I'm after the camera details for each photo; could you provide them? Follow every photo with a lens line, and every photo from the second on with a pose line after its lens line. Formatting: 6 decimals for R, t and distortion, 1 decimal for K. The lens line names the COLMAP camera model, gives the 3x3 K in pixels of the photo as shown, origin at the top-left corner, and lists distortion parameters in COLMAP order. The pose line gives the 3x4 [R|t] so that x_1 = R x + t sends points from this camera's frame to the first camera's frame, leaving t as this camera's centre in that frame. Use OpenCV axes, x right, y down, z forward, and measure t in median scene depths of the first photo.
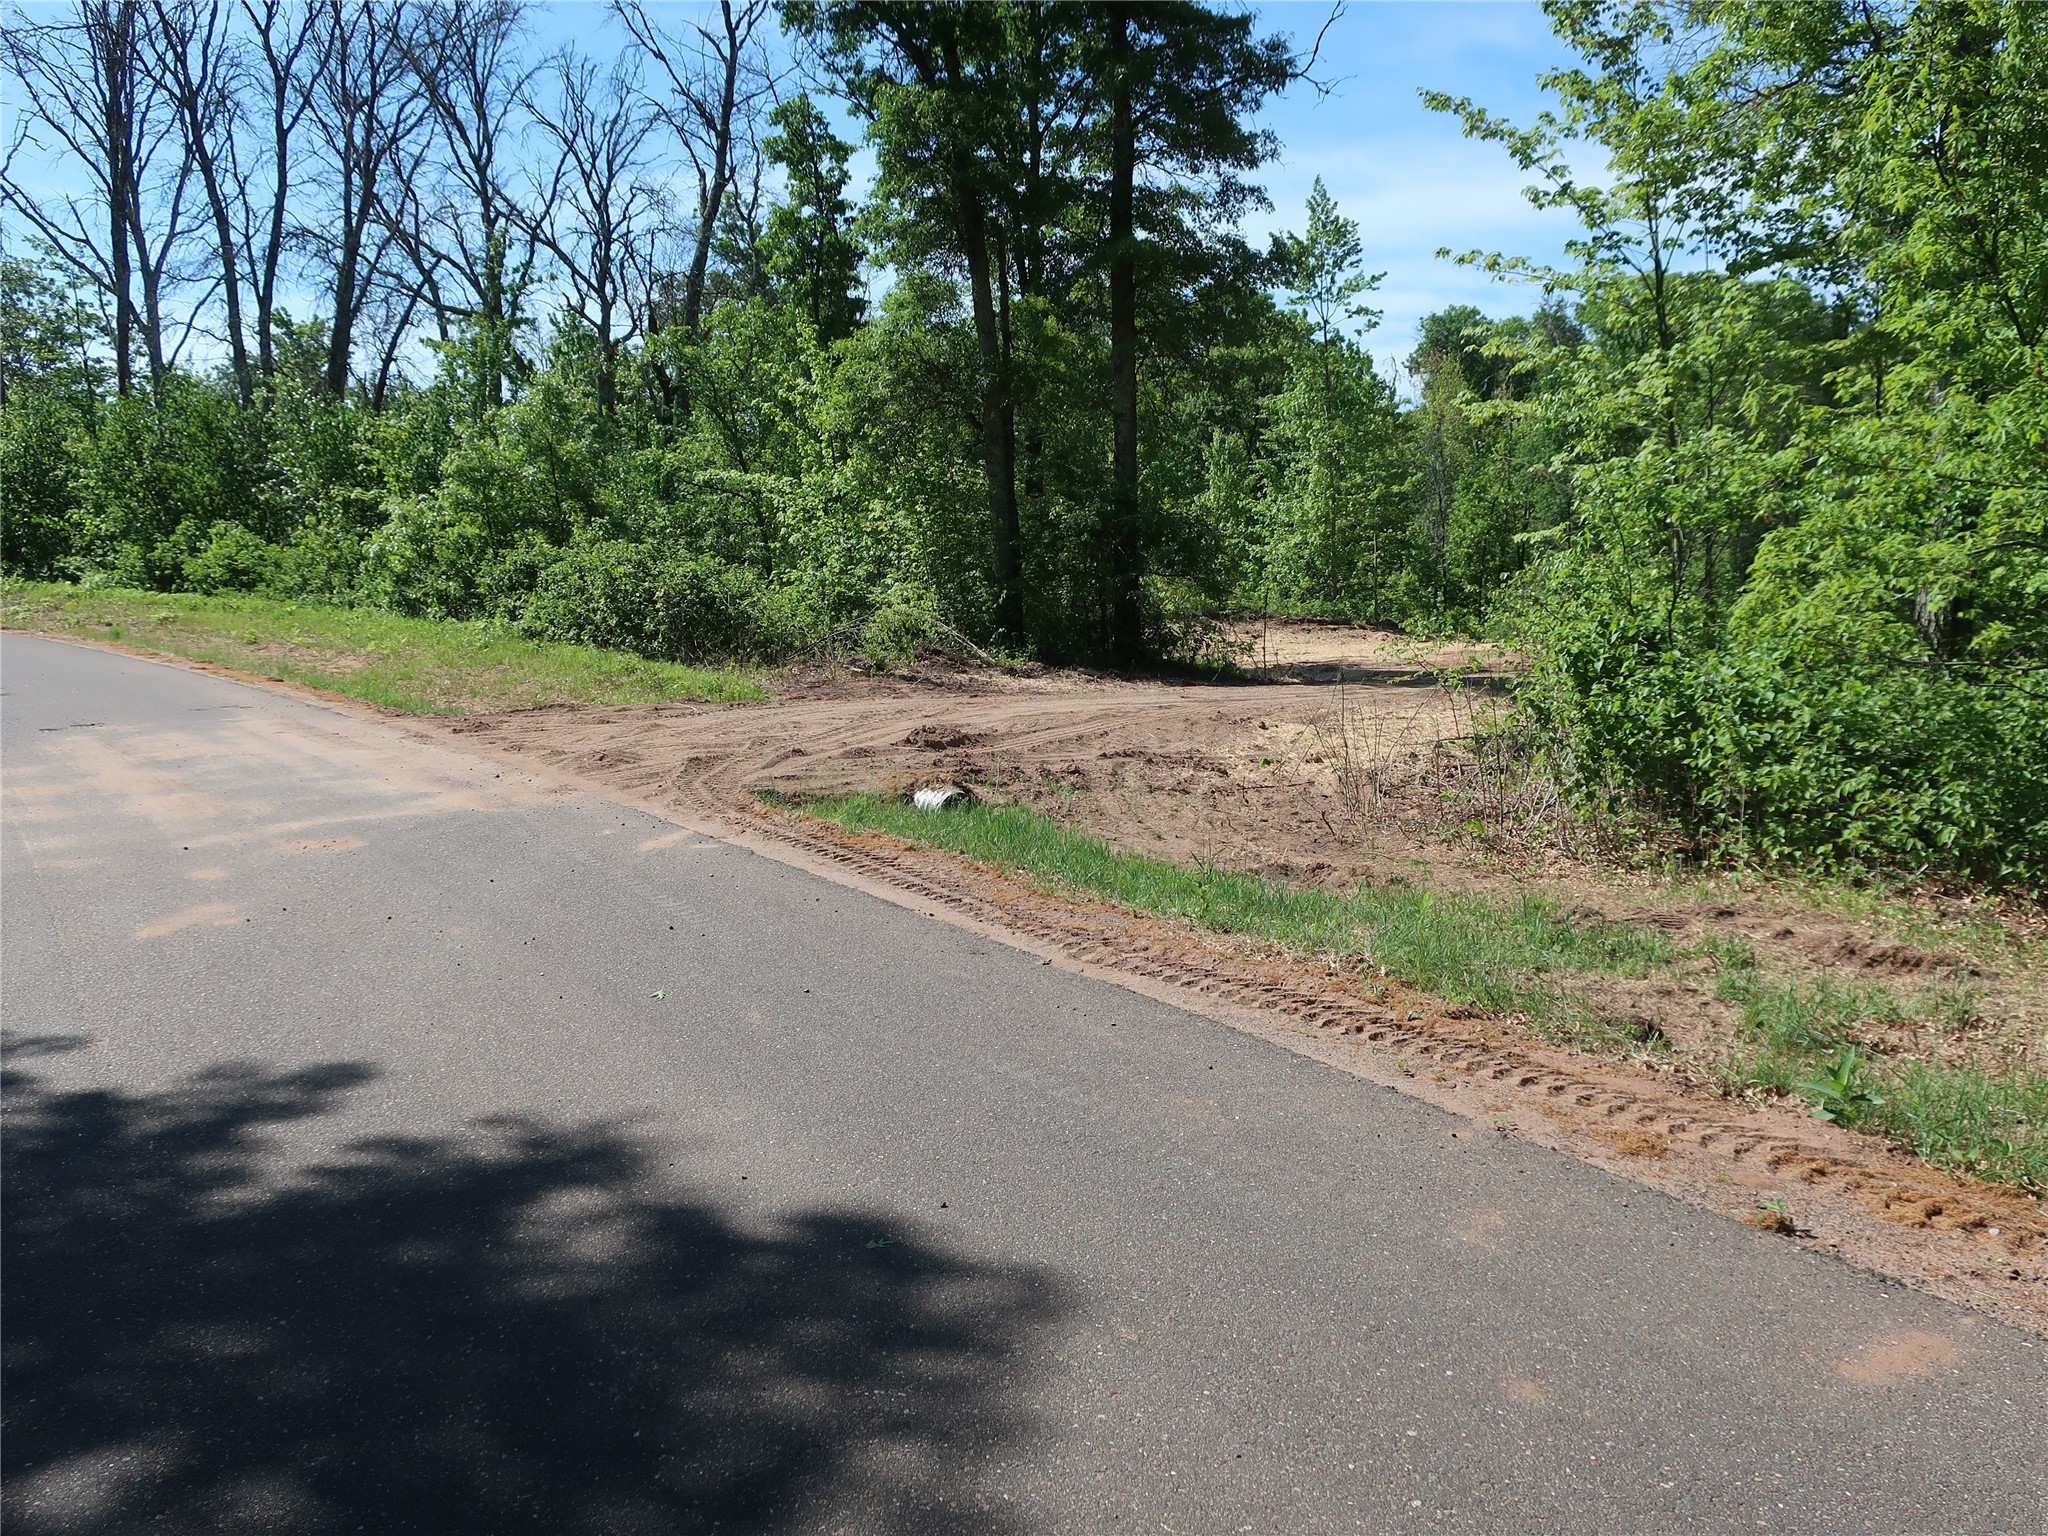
lens RADIAL K [[1804.5, 0, 1027.4], [0, 1804.5, 765.6], [0, 0, 1]] dist [-0.009577, -0.003365]
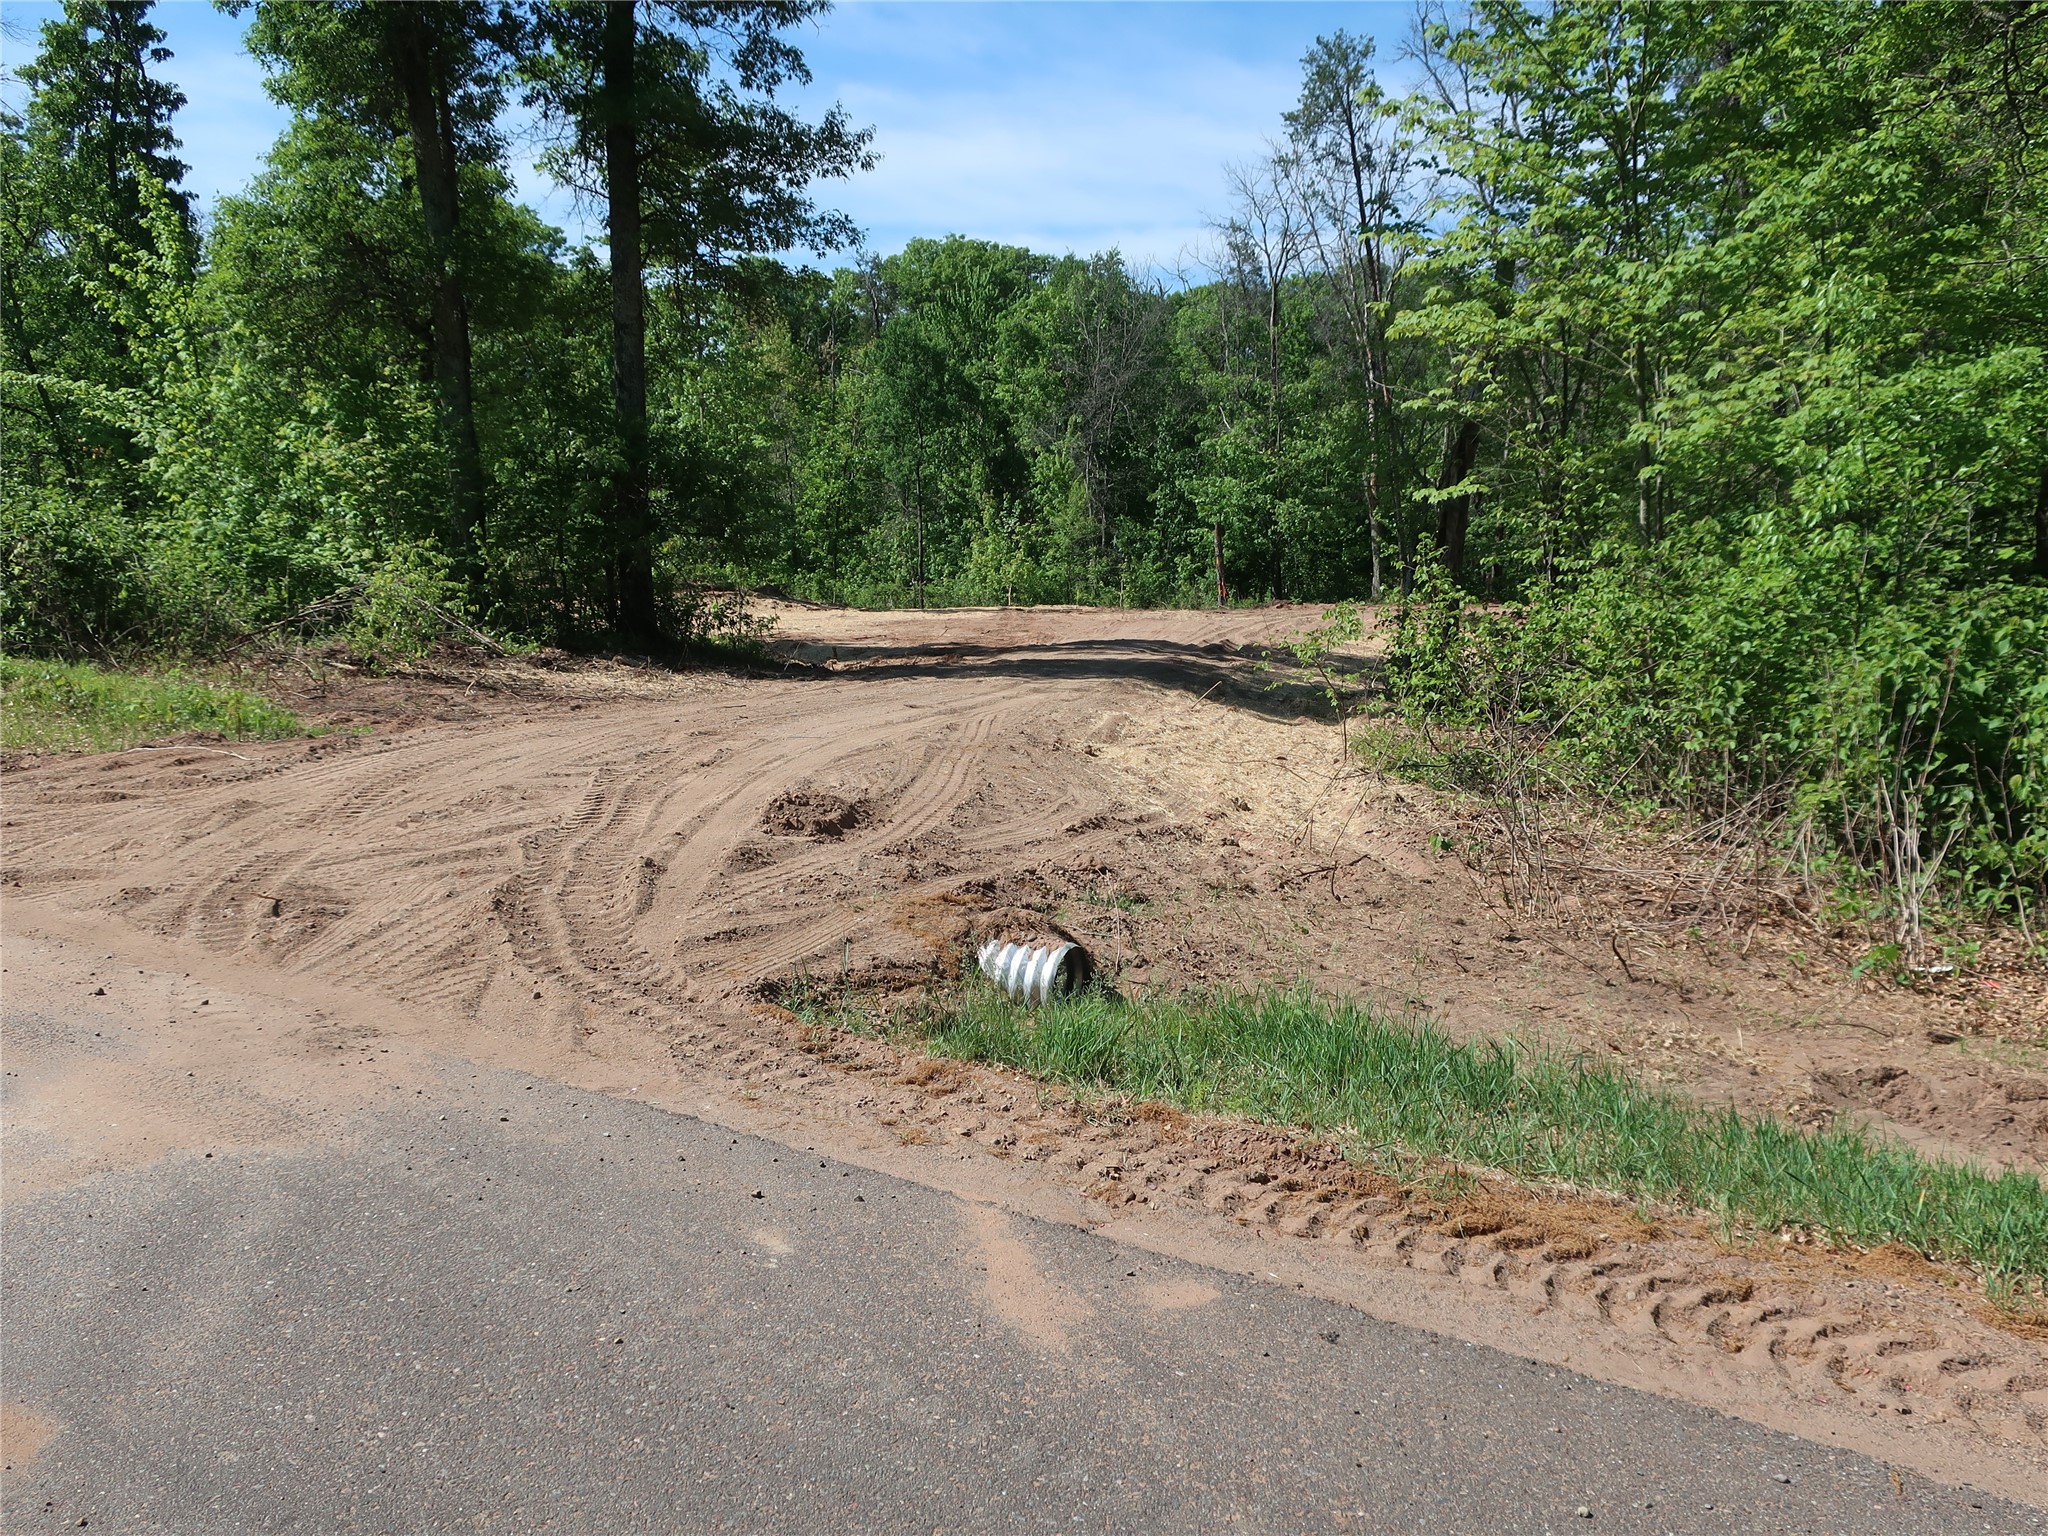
lens RADIAL K [[1804.5, 0, 1020.3], [0, 1804.5, 771.6], [0, 0, 1]] dist [-0.009577, -0.003365]
pose [[0.914691, -0.035195, 0.402619, -0.112631], [0.024905, 0.999216, 0.030766, -0.023113], [-0.403386, -0.018114, 0.914850, 0.223077]]
